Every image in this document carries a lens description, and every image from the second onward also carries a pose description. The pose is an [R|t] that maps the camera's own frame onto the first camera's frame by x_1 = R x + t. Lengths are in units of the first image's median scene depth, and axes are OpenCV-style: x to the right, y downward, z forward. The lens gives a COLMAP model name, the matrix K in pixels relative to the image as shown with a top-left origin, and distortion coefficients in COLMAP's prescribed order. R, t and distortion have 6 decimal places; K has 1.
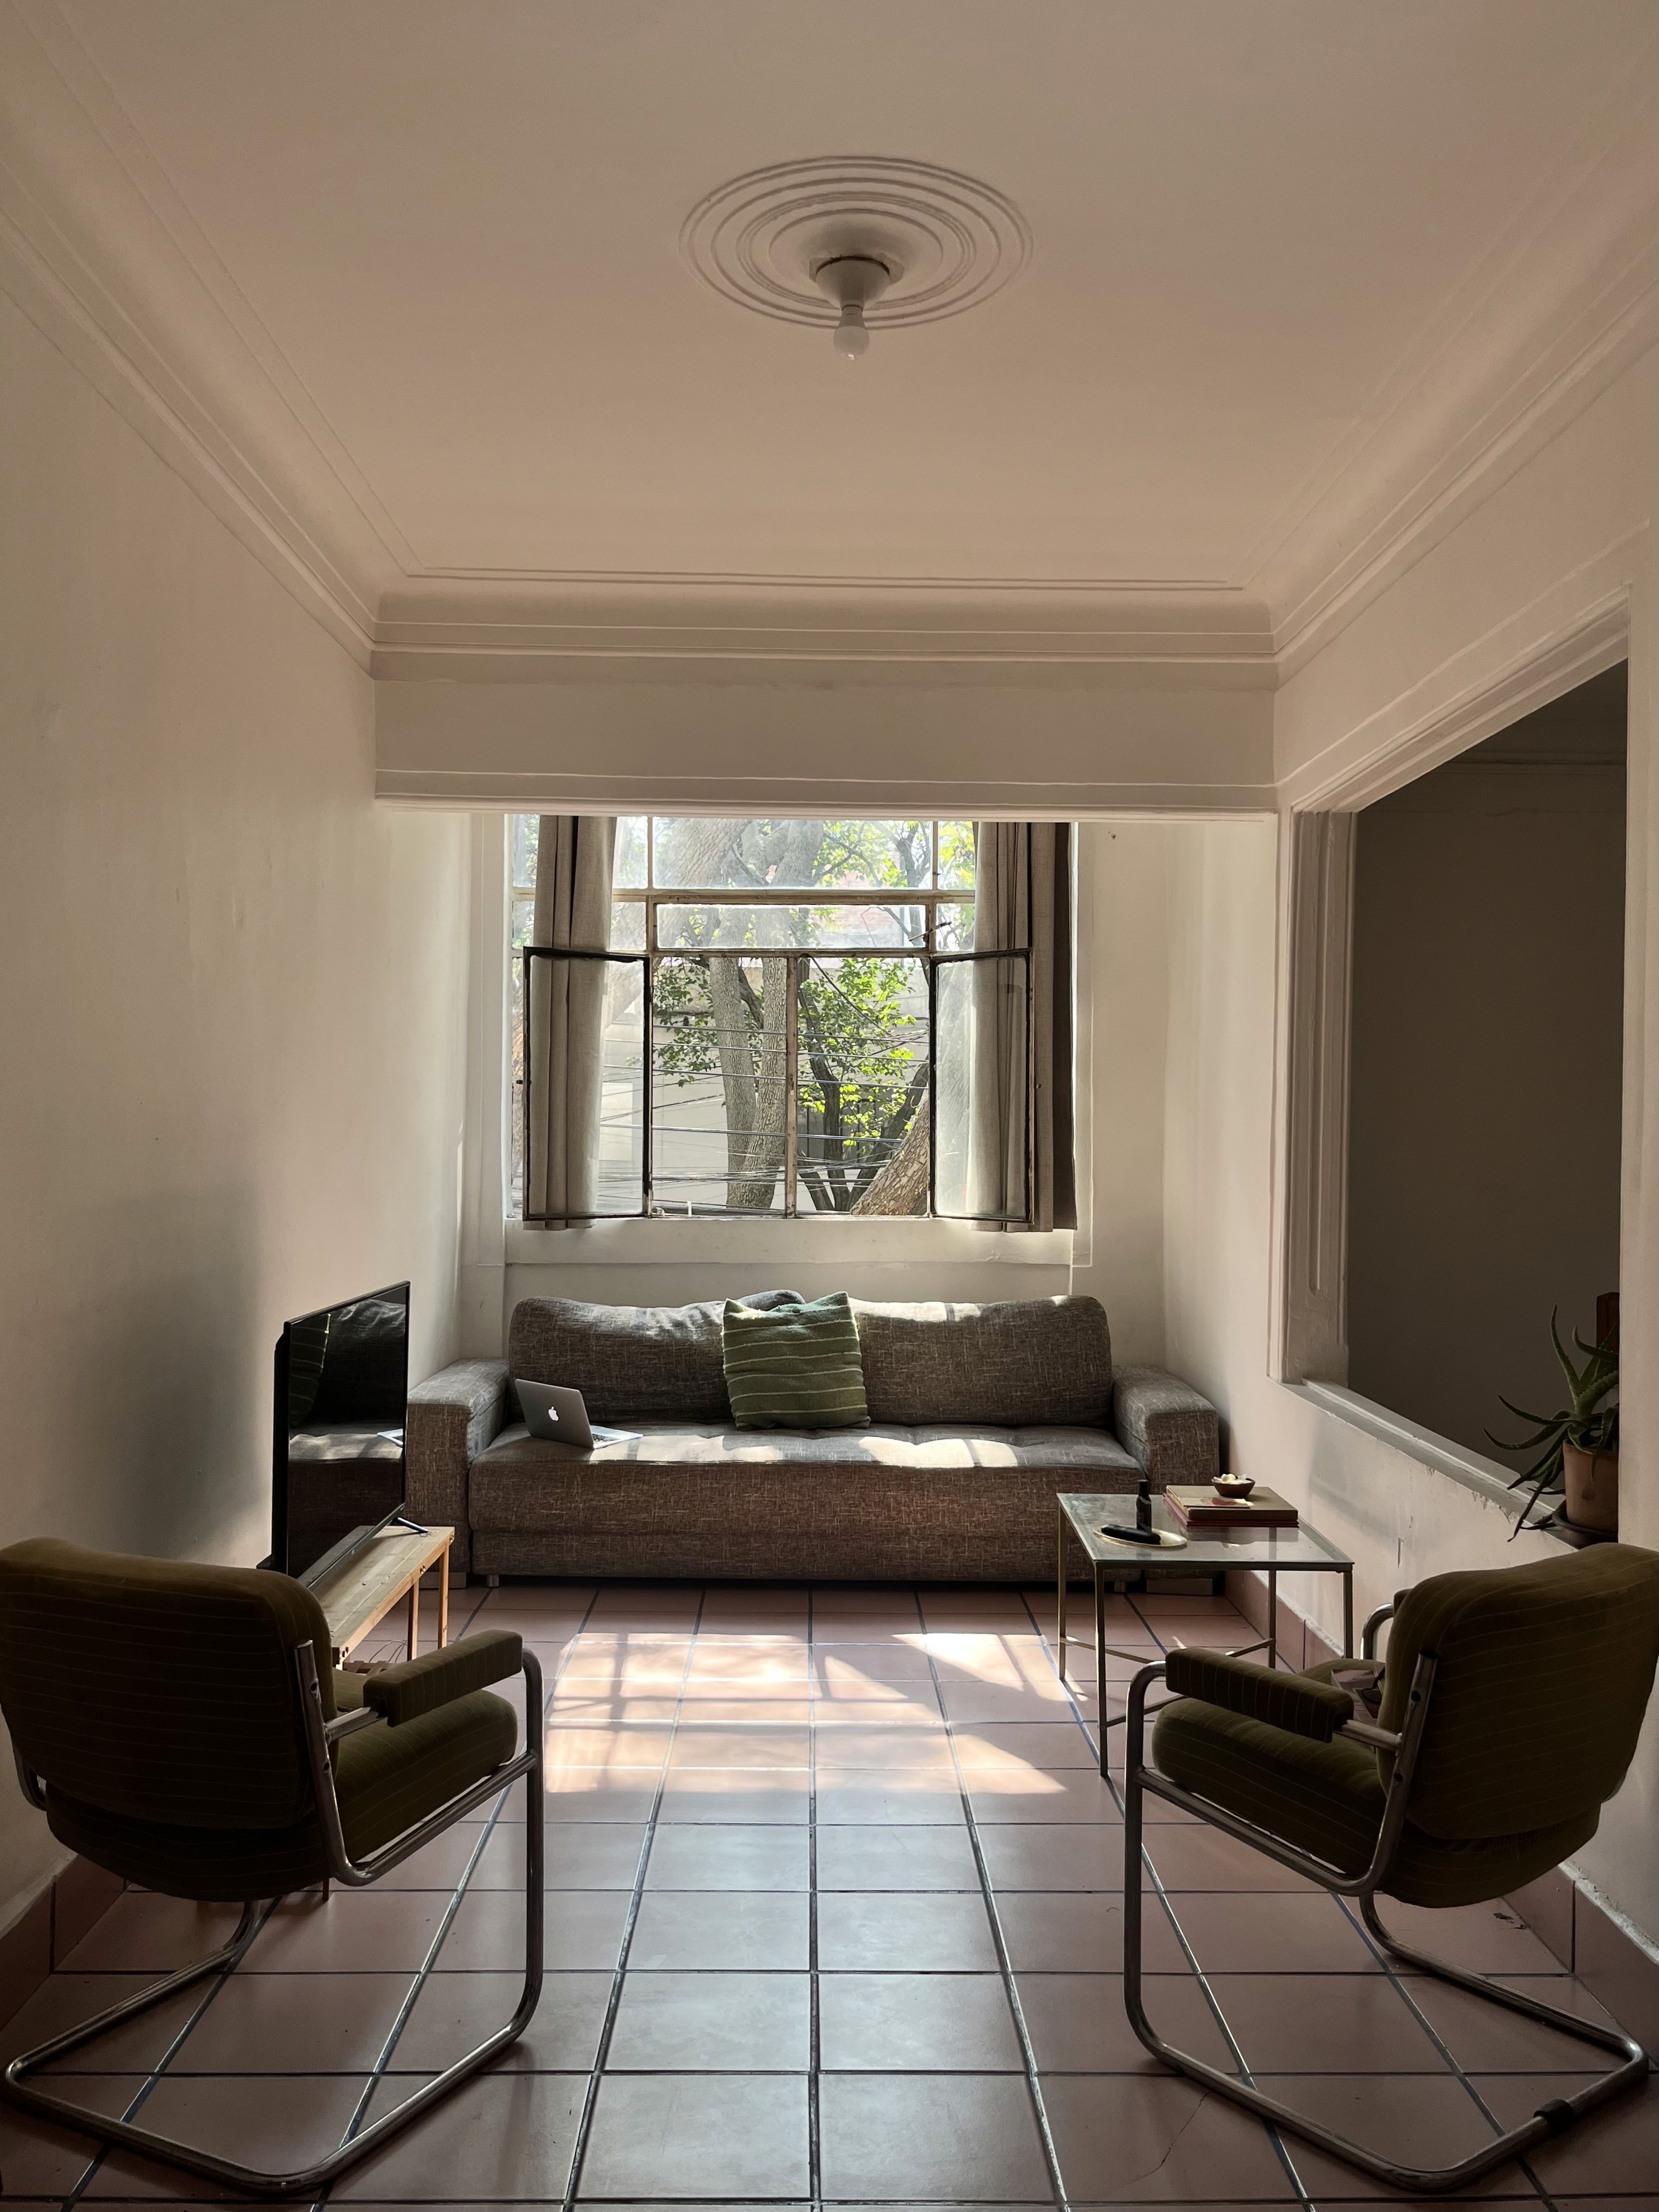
lens RADIAL K [[1788.1, 0, 861.0], [0, 1788.1, 1113.0], [0, 0, 1]] dist [0.082449, -0.112153]
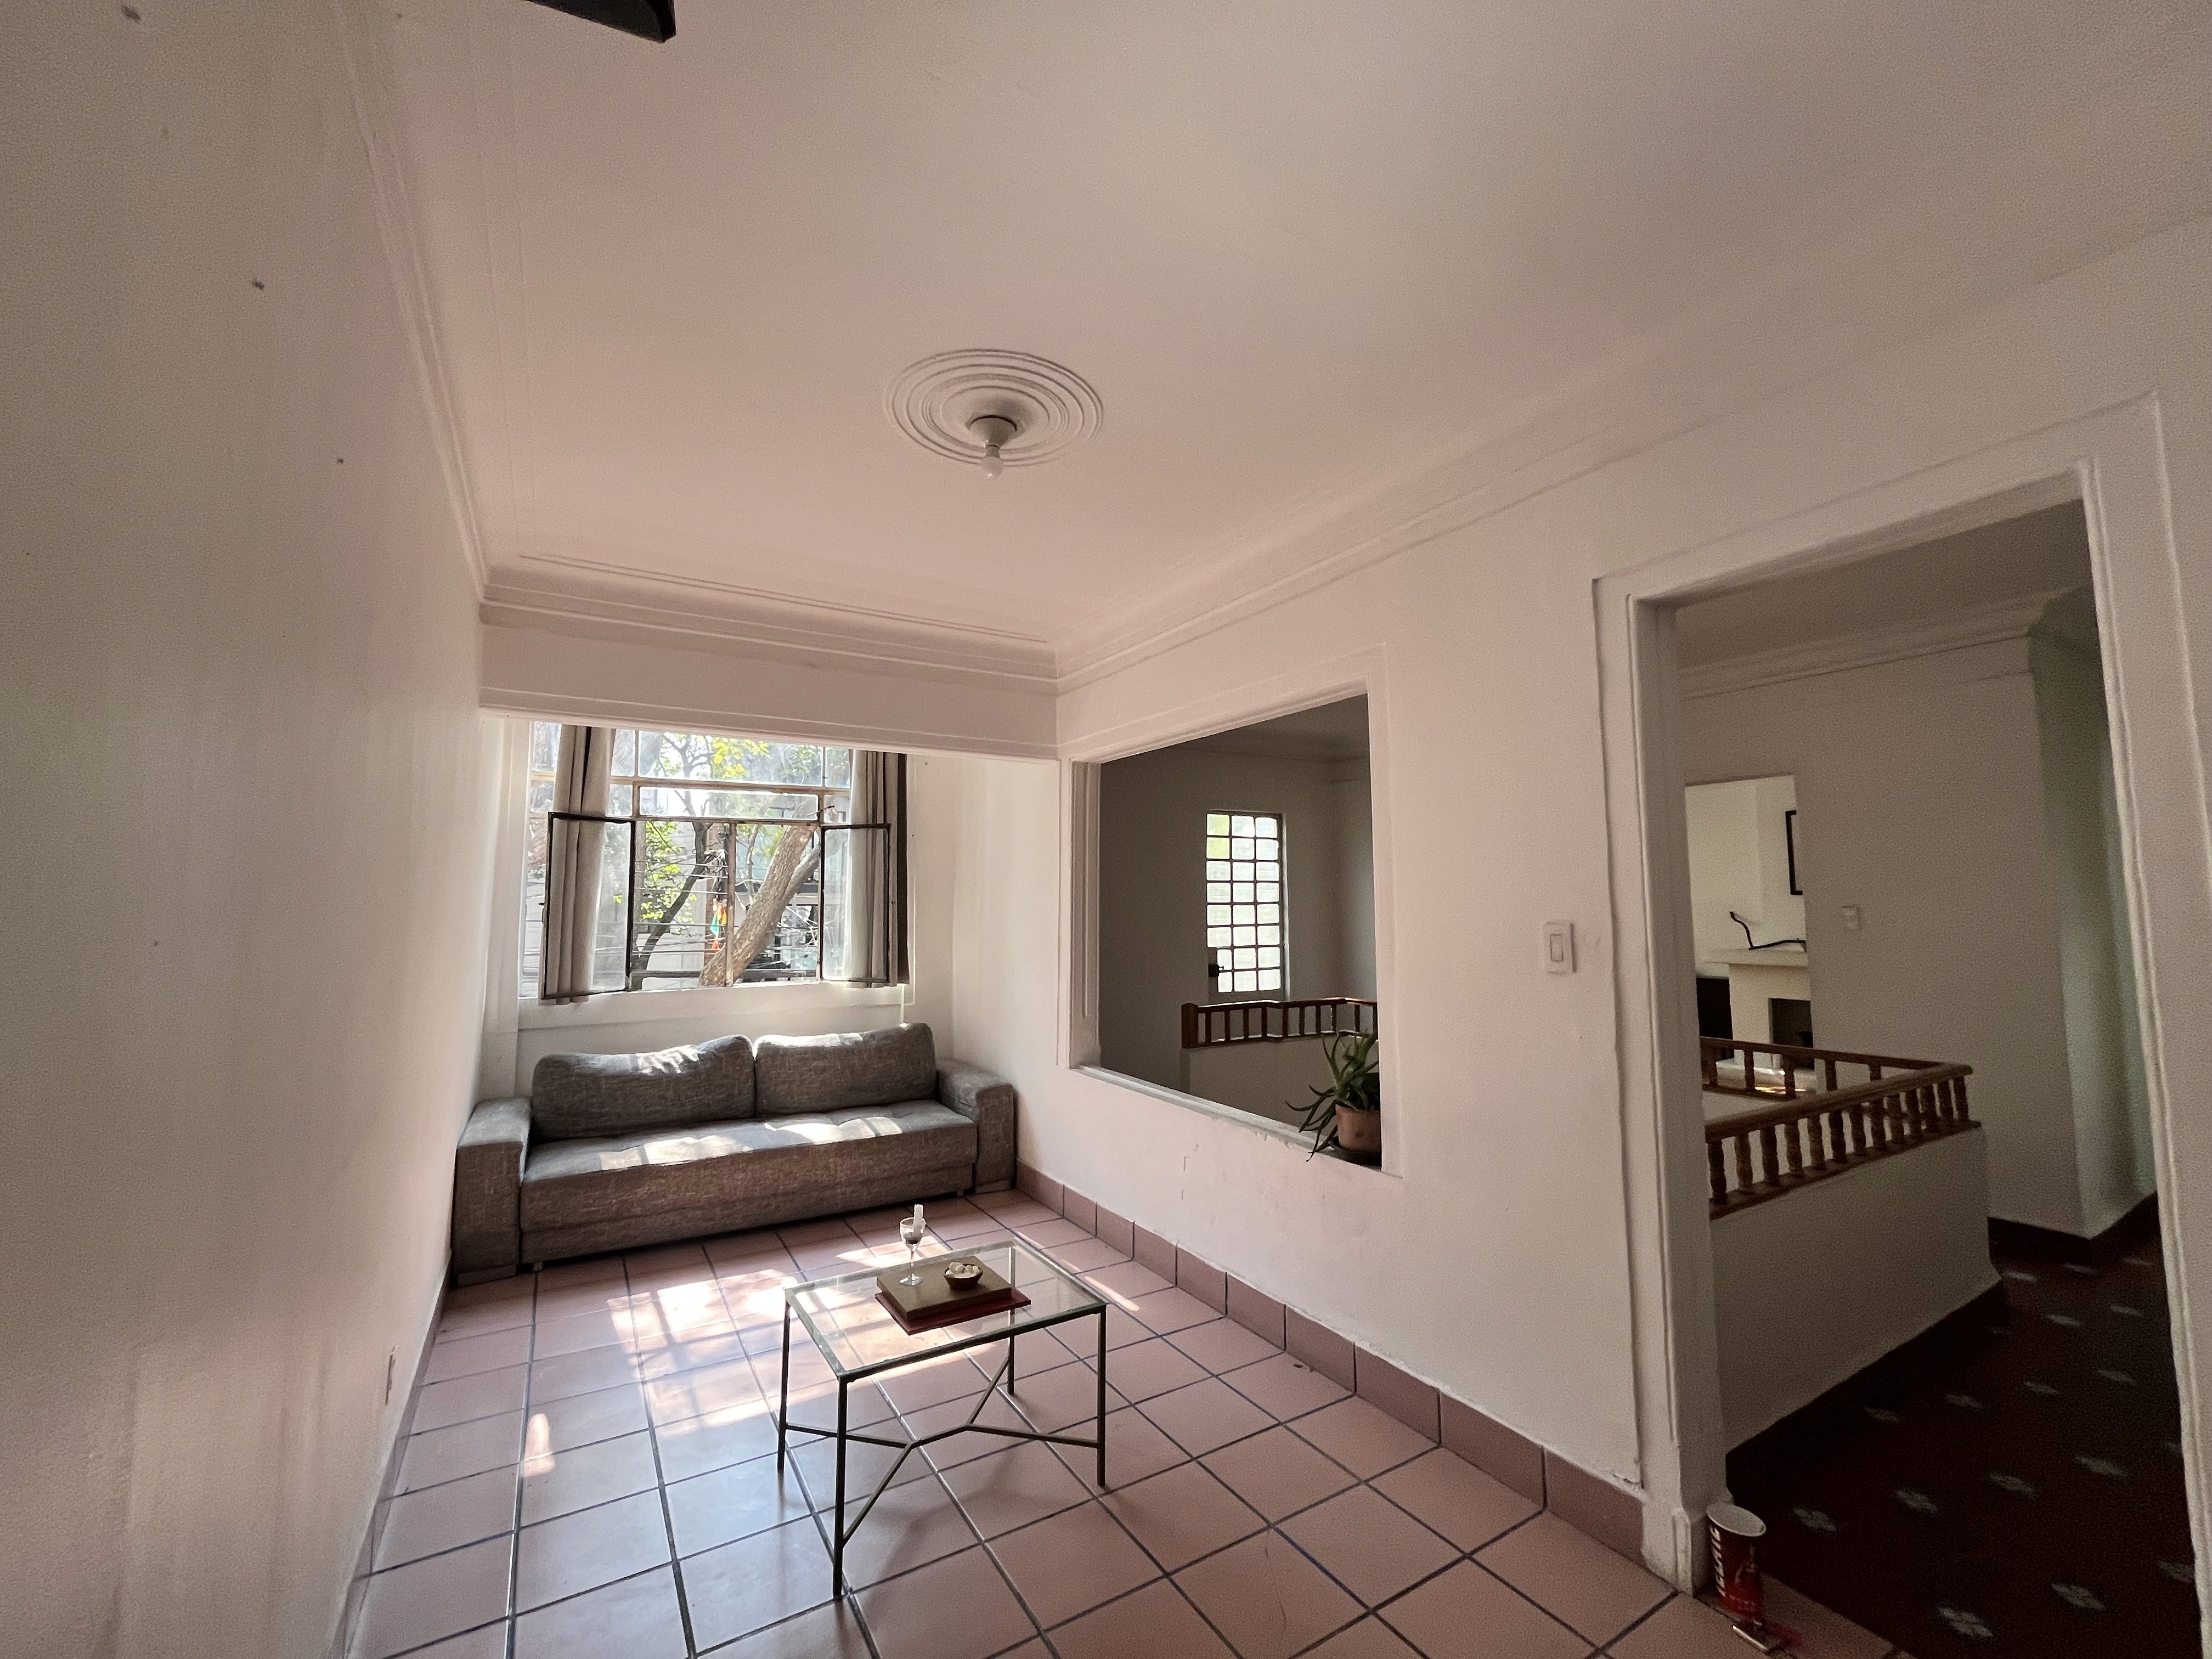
lens RADIAL K [[892.5, 0, 1106.0], [0, 892.5, 829.5], [0, 0, 1]] dist [-0.001262, 0.000131]
pose [[0.869654, 0.029578, 0.492775, -0.155139], [0.006318, 0.997455, -0.071021, -0.023977], [-0.493622, 0.064877, 0.867253, 0.144369]]
